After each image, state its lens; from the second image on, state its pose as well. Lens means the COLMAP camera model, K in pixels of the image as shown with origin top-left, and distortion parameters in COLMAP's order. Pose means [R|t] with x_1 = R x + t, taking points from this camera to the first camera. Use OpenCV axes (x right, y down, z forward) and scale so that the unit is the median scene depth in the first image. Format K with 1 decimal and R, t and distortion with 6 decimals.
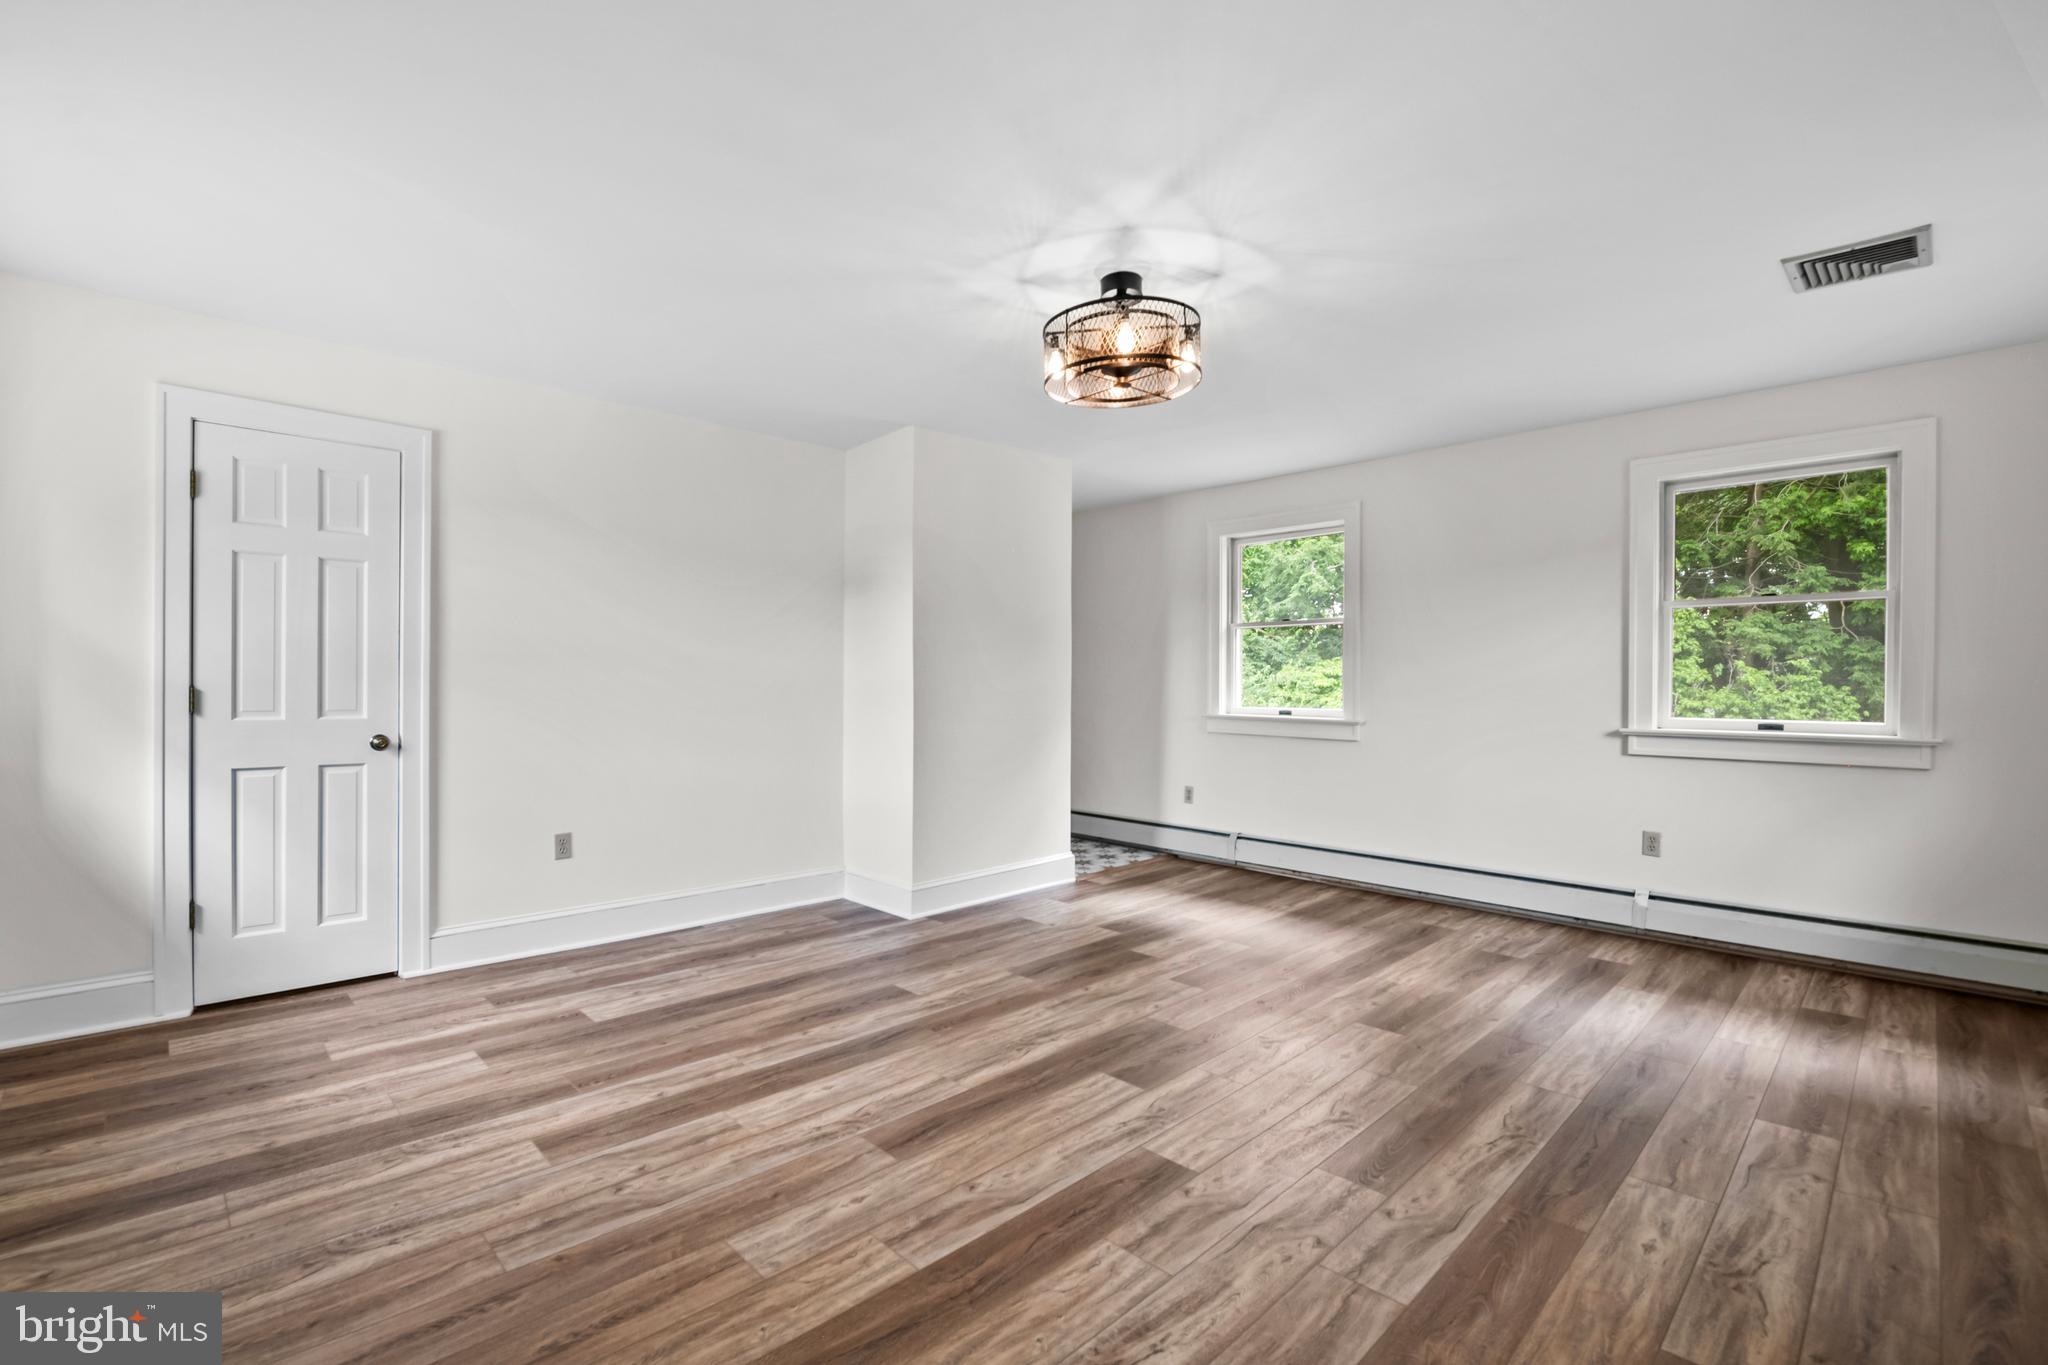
lens RADIAL K [[903.0, 0, 1007.5], [0, 903.0, 685.6], [0, 0, 1]] dist [0.004064, -0.010682]
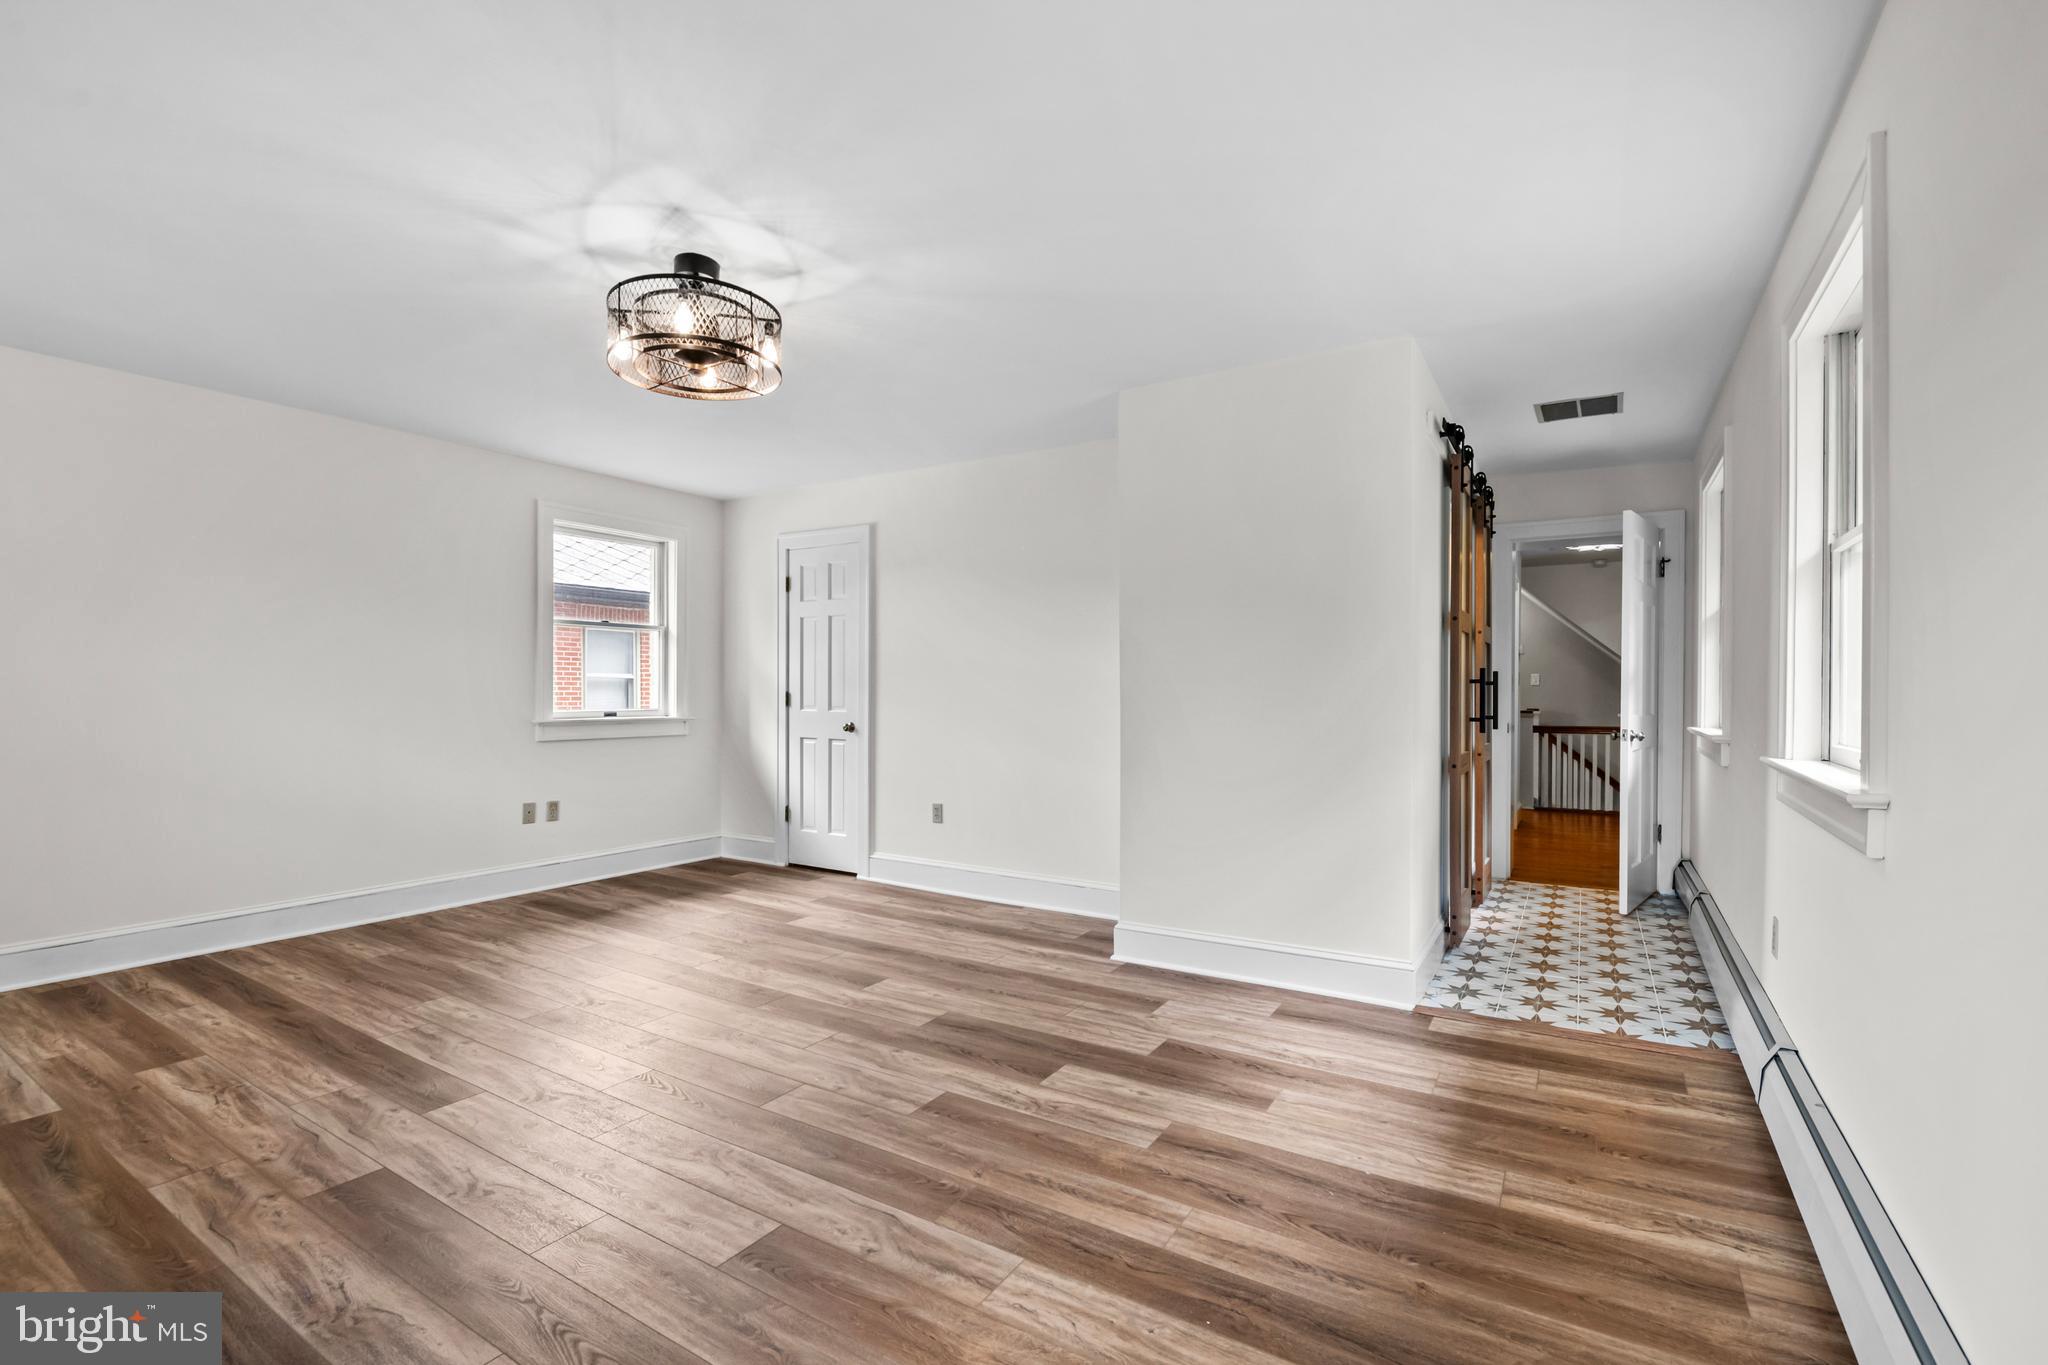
lens RADIAL K [[903.0, 0, 1007.5], [0, 903.0, 685.6], [0, 0, 1]] dist [0.004064, -0.010682]
pose [[0.230514, -0.011188, -0.973005, 0.937180], [-0.002698, 0.999923, -0.012137, 0.008811], [0.973065, 0.005422, 0.230466, 0.915732]]
